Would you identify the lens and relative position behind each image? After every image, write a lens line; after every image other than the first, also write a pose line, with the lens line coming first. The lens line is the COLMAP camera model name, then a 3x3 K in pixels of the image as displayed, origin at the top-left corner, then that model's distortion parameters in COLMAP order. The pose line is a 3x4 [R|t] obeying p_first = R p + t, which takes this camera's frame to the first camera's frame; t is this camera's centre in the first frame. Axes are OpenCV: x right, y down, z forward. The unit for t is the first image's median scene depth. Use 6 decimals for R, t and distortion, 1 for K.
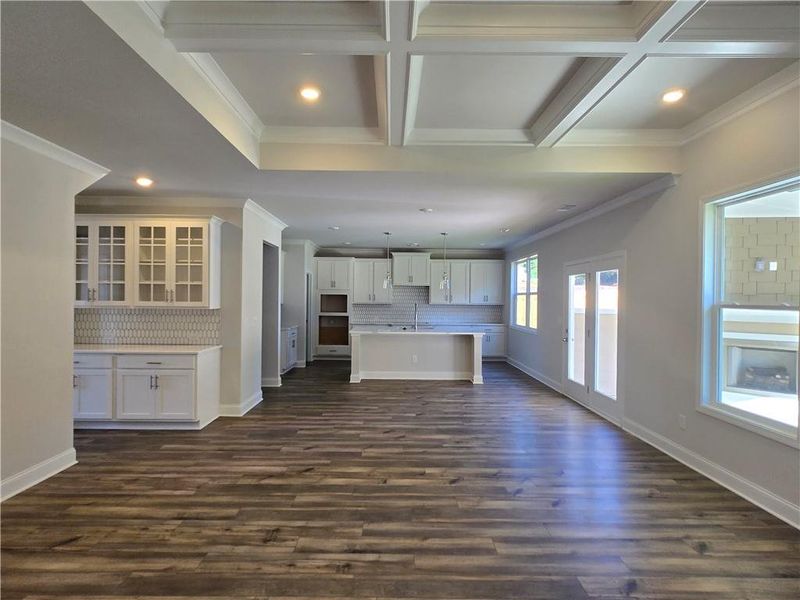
lens RADIAL K [[414.2, 0, 395.0], [0, 414.2, 304.1], [0, 0, 1]] dist [0.004062, -0.000173]
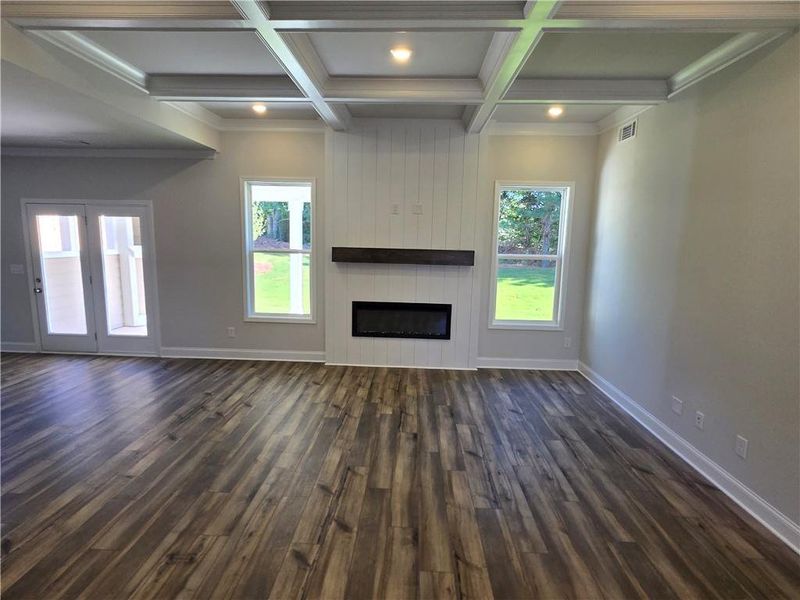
lens RADIAL K [[414.2, 0, 401.0], [0, 414.2, 294.5], [0, 0, 1]] dist [0.004062, -0.000173]
pose [[0.048403, -0.148076, 0.987791, -0.539656], [-0.000890, 0.988943, 0.148293, -0.046023], [-0.998827, -0.008056, 0.047736, 0.279842]]
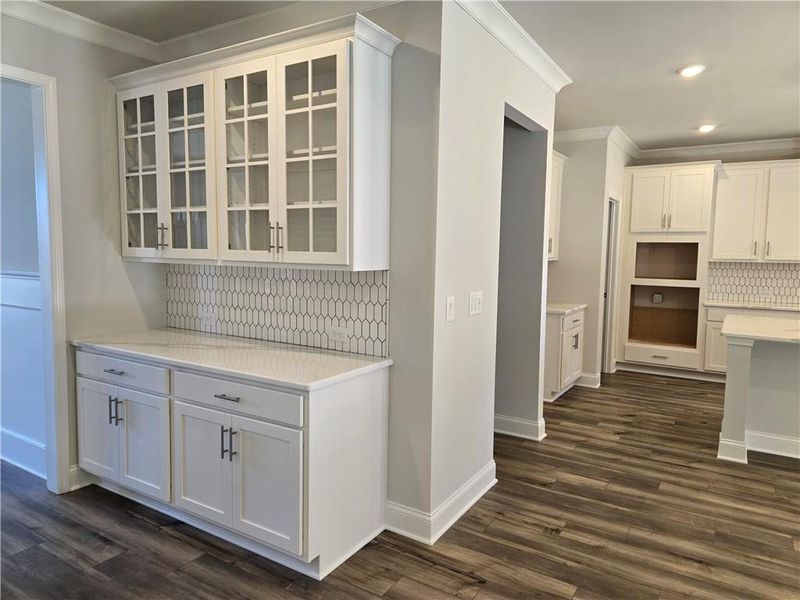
lens RADIAL K [[541.8, 0, 395.7], [0, 541.8, 296.0], [0, 0, 1]] dist [0.042653, -0.023076]
pose [[0.841727, 0.048209, -0.537746, -0.138447], [-0.013490, 0.997572, 0.068317, 0.000217], [0.539734, -0.050250, 0.840334, 0.594647]]
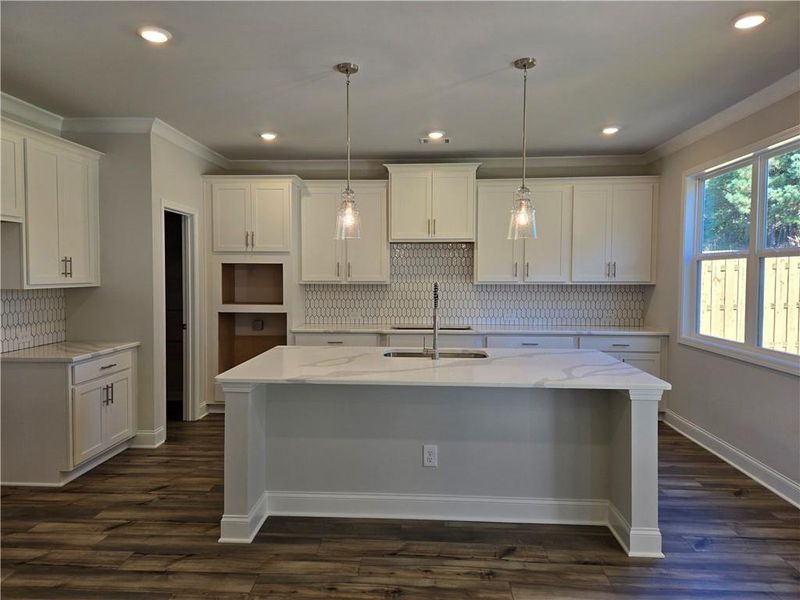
lens RADIAL K [[541.8, 0, 400.2], [0, 541.8, 293.2], [0, 0, 1]] dist [0.042653, -0.023076]
pose [[0.998578, -0.006933, -0.052854, 0.074466], [0.008008, 0.999765, 0.020158, -0.004447], [0.052702, -0.020552, 0.998399, 0.916637]]
